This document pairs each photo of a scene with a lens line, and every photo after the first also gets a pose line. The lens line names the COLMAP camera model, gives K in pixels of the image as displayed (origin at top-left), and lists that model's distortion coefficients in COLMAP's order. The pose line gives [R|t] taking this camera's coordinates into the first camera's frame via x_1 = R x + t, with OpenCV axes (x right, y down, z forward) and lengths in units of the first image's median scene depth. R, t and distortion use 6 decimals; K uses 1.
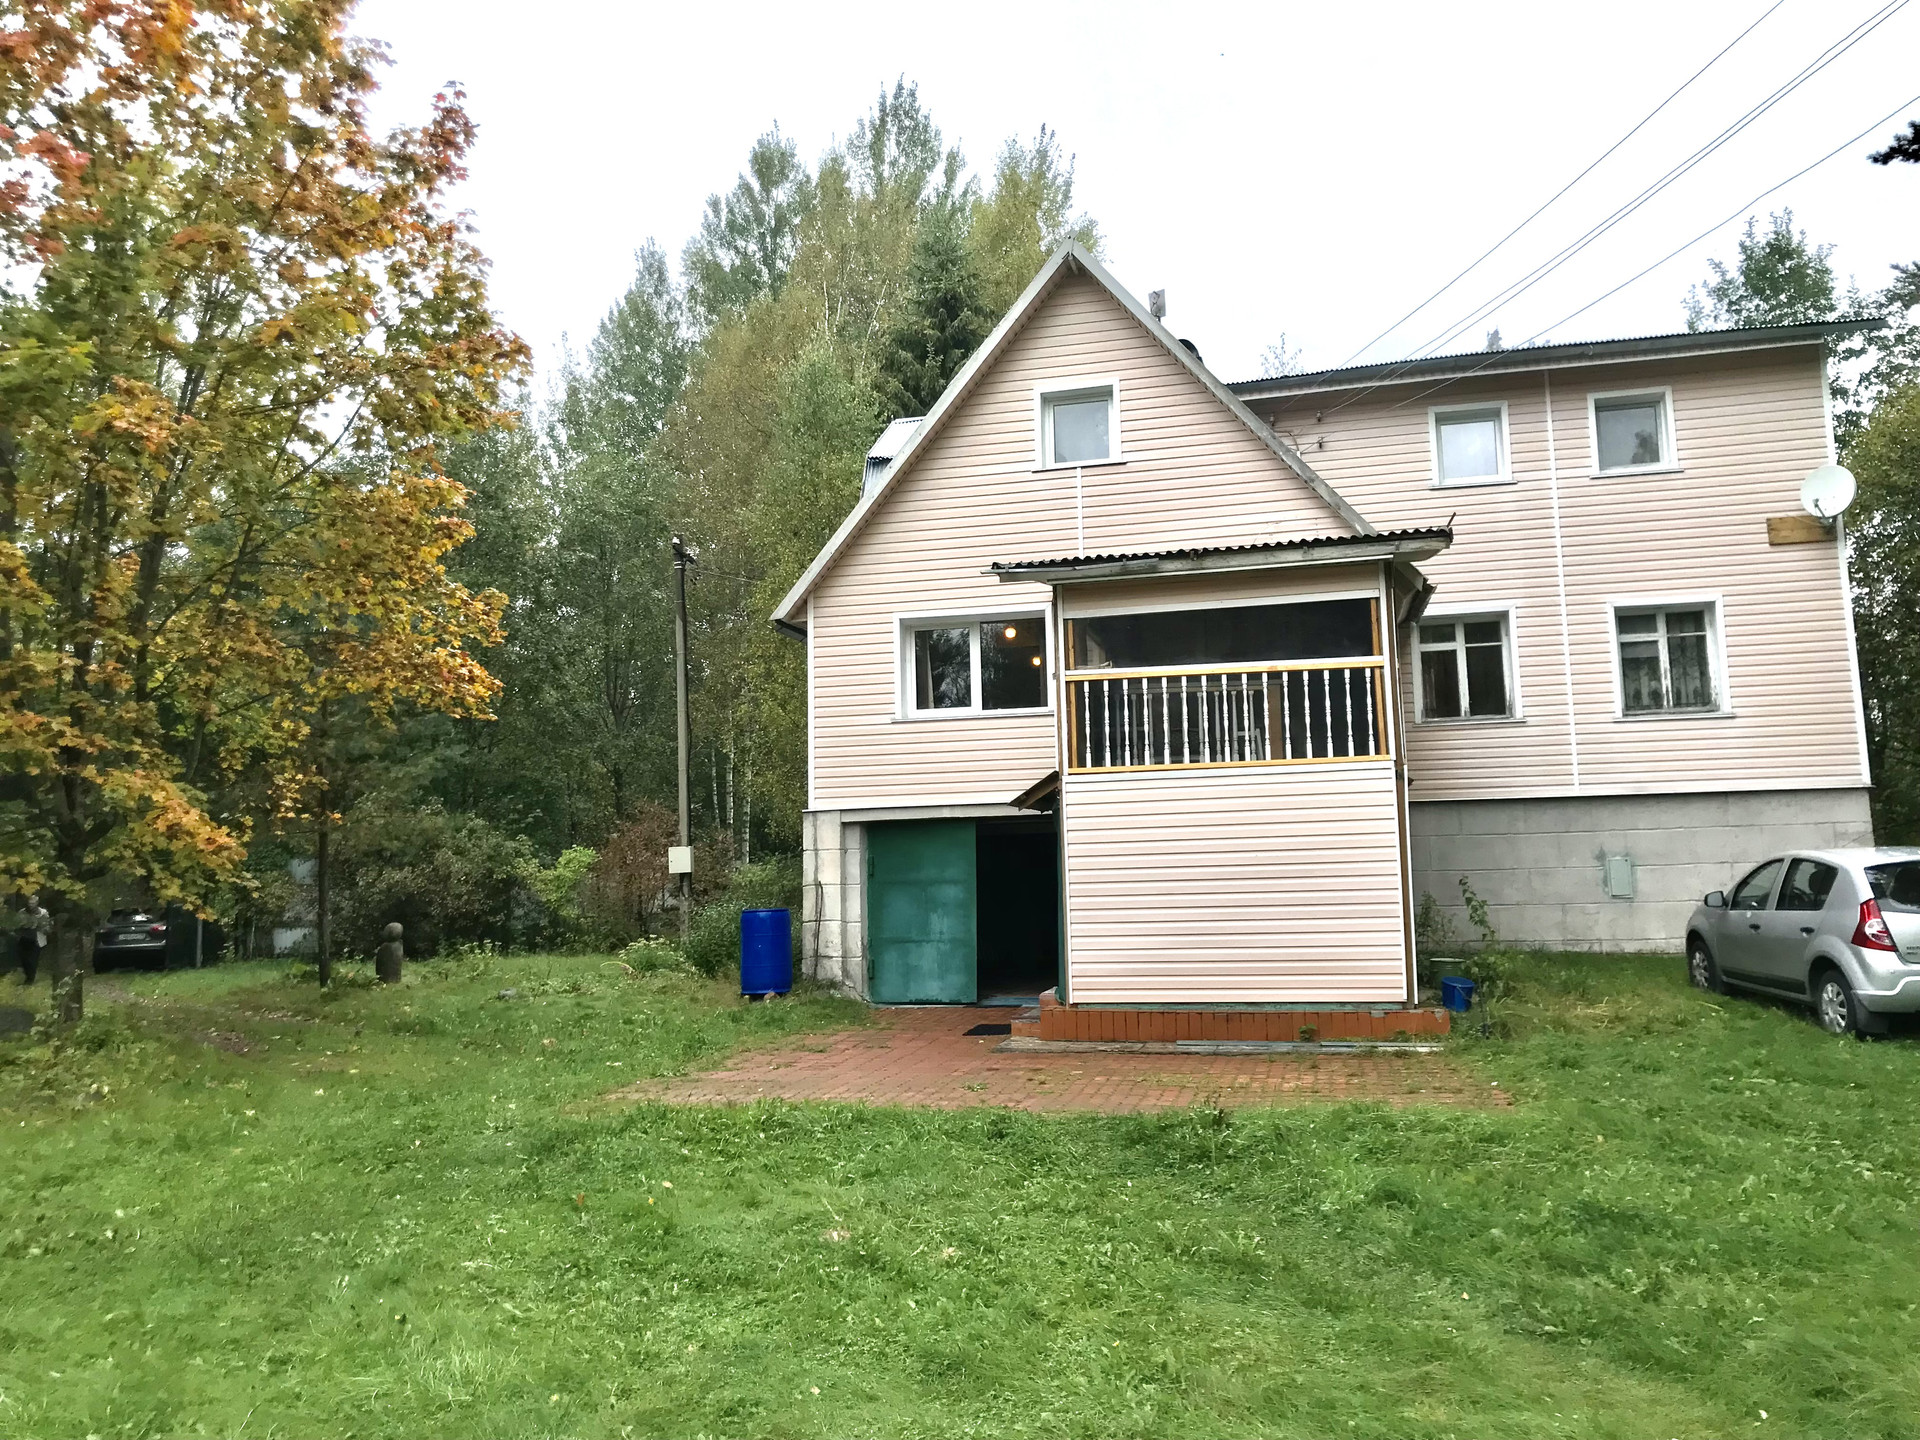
lens RADIAL K [[1542.8, 0, 960.0], [0, 1542.8, 720.0], [0, 0, 1]] dist [0.022807, -0.026312]
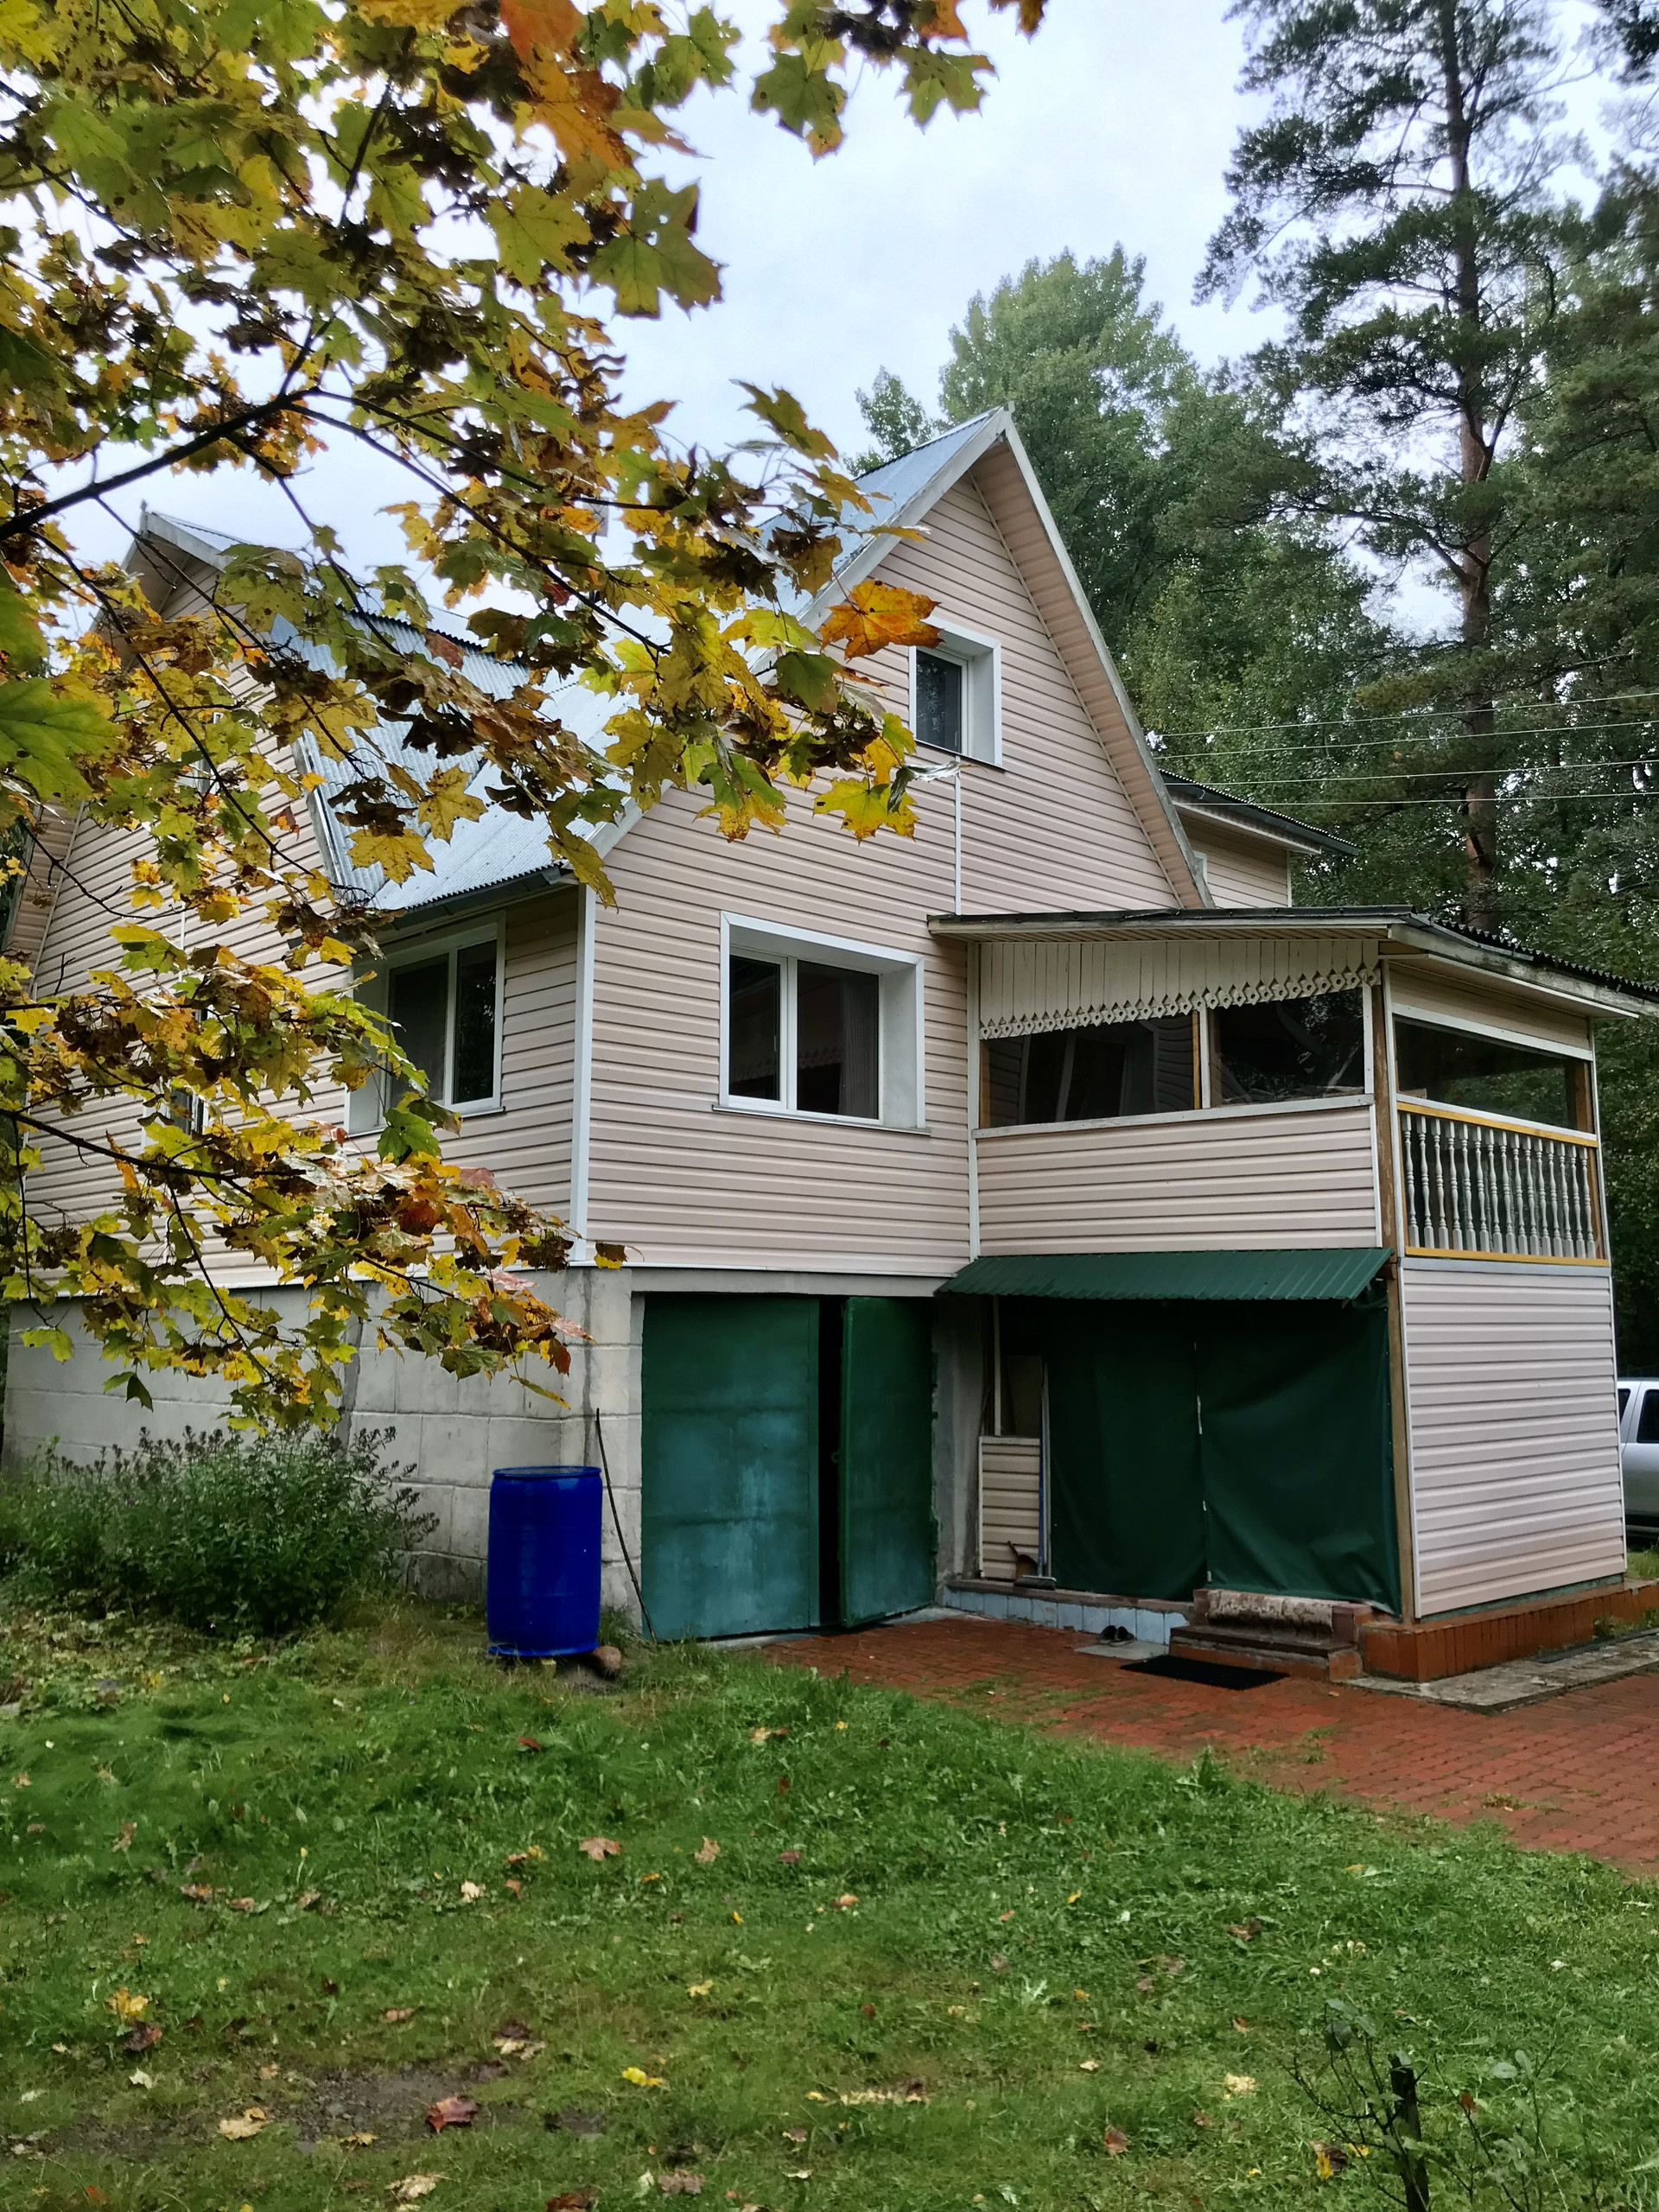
lens RADIAL K [[1777.4, 0, 829.5], [0, 1777.4, 1106.0], [0, 0, 1]] dist [0.022807, -0.026312]
pose [[0.523118, 0.135549, 0.841412, -0.552956], [-0.103257, 0.990079, -0.095302, 0.055829], [-0.845982, -0.037027, 0.531924, 0.648747]]
